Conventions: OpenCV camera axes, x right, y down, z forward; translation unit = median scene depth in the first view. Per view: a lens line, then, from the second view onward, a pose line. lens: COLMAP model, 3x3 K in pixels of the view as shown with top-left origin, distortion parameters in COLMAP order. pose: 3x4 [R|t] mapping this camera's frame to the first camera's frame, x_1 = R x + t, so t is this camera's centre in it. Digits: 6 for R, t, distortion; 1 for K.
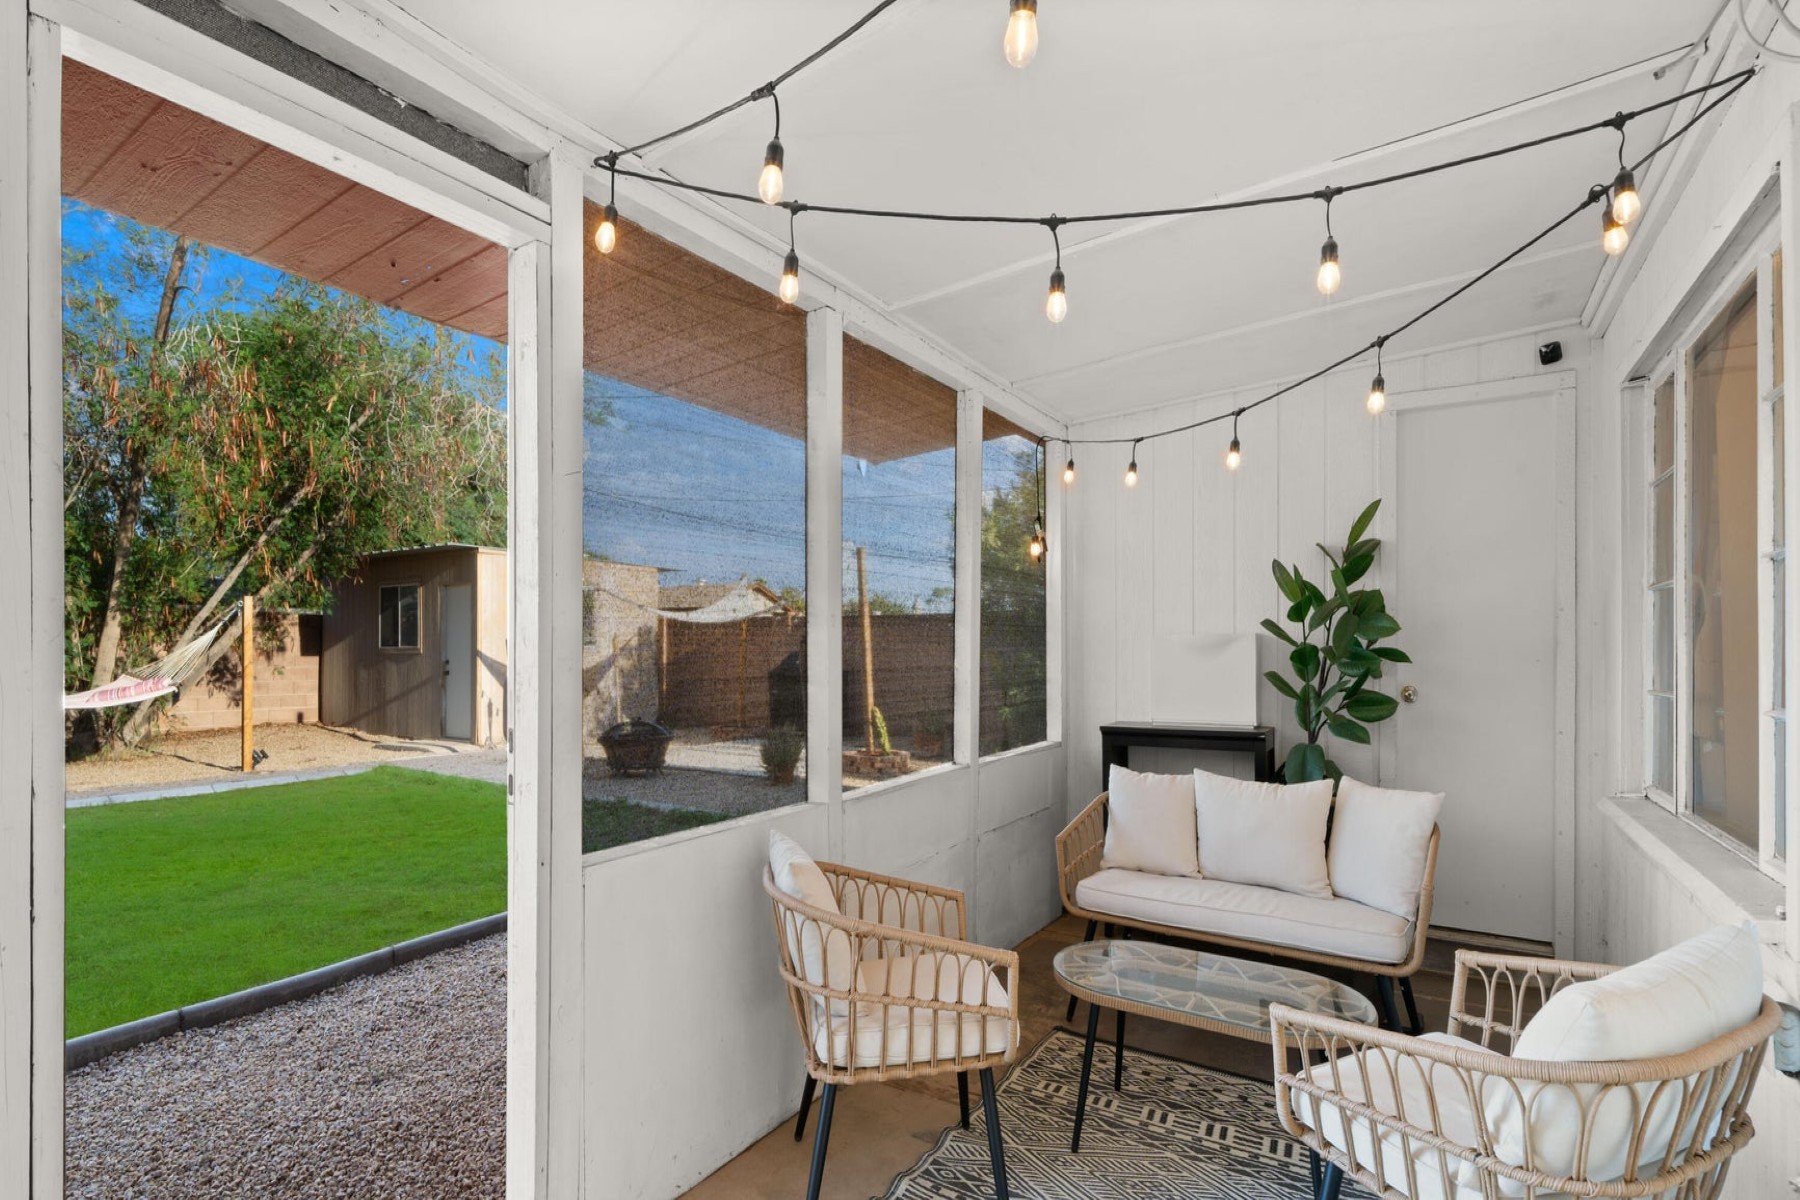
lens RADIAL K [[804.4, 0, 900.5], [0, 804.4, 646.7], [0, 0, 1]] dist [0.002630, -0.000415]
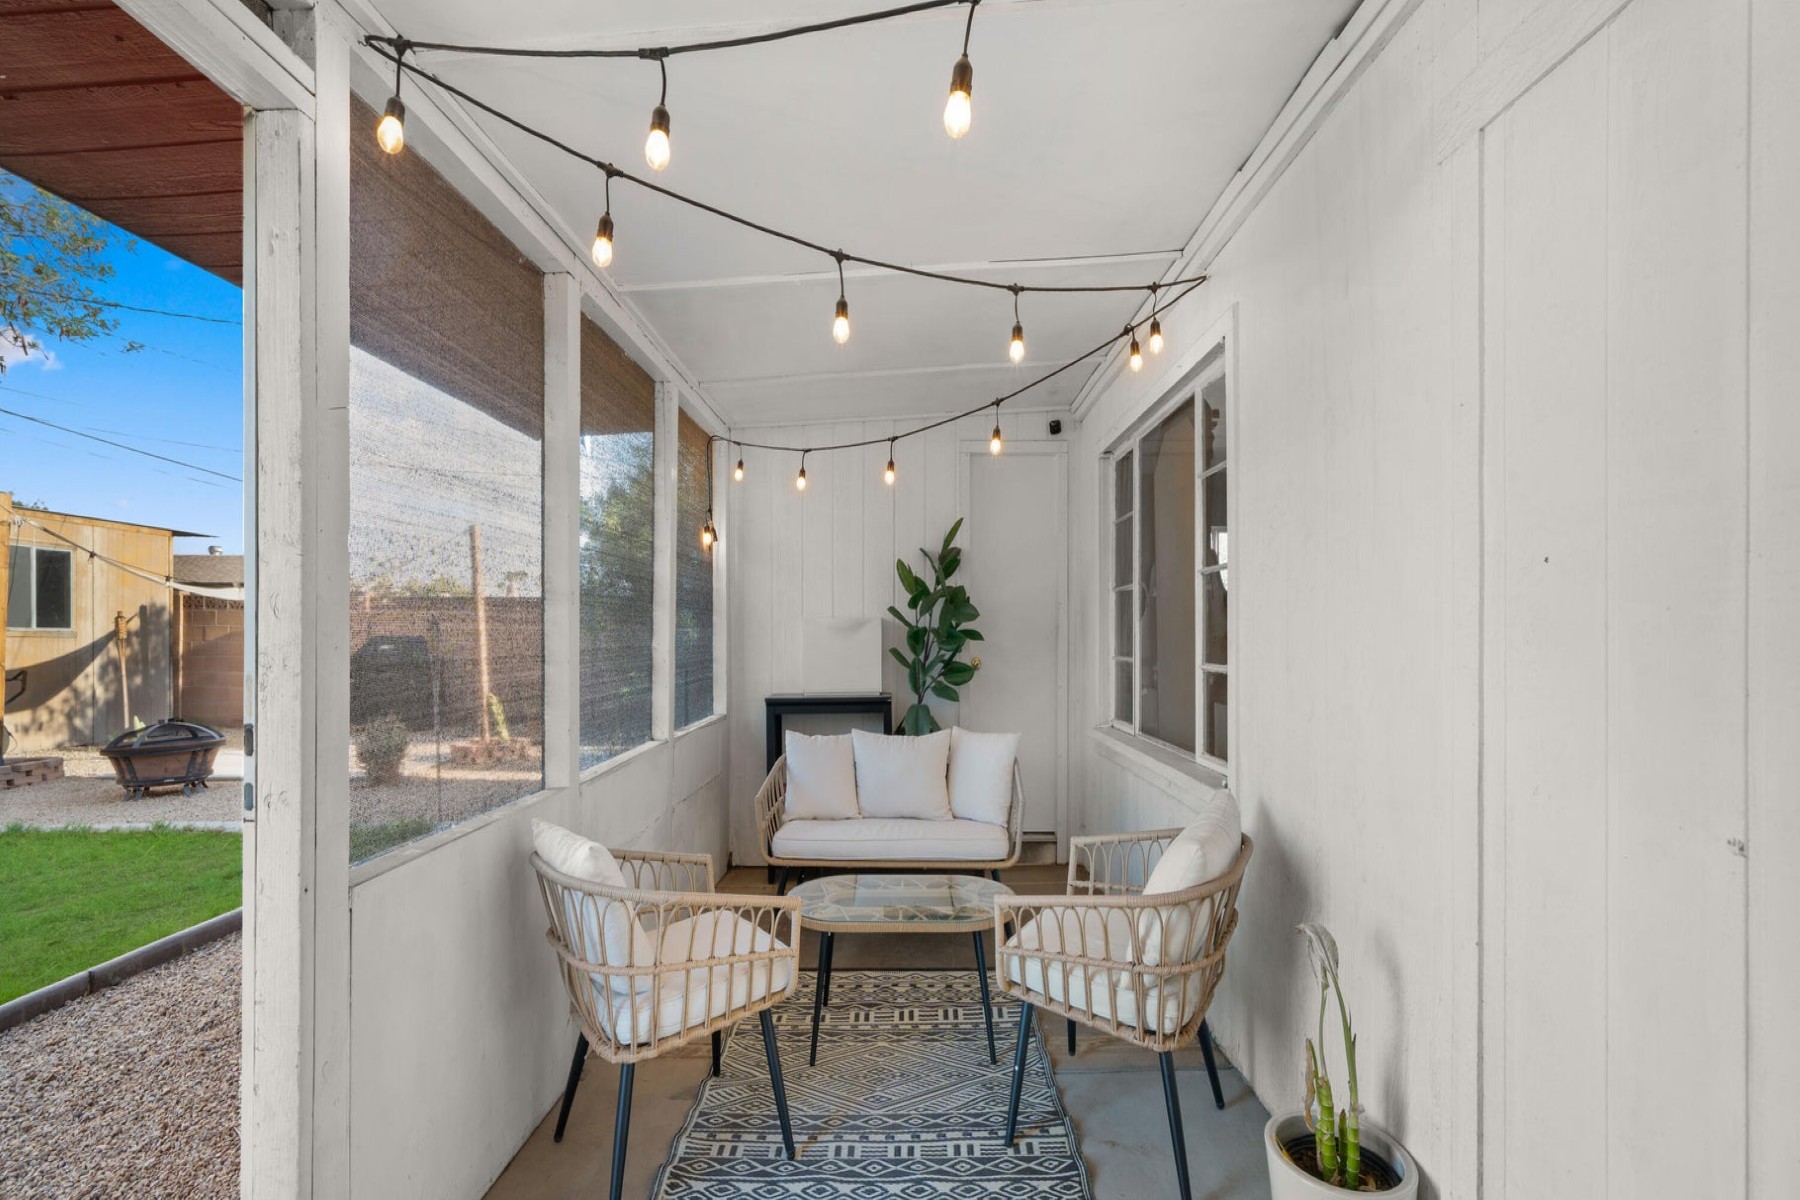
lens RADIAL K [[730.8, 0, 884.6], [0, 730.8, 632.6], [0, 0, 1]] dist [0.000883, 0.000163]
pose [[0.853364, -0.001900, 0.521312, -0.207217], [0.002107, 0.999998, 0.000196, 0.009087], [-0.521311, 0.000931, 0.853366, 0.048863]]
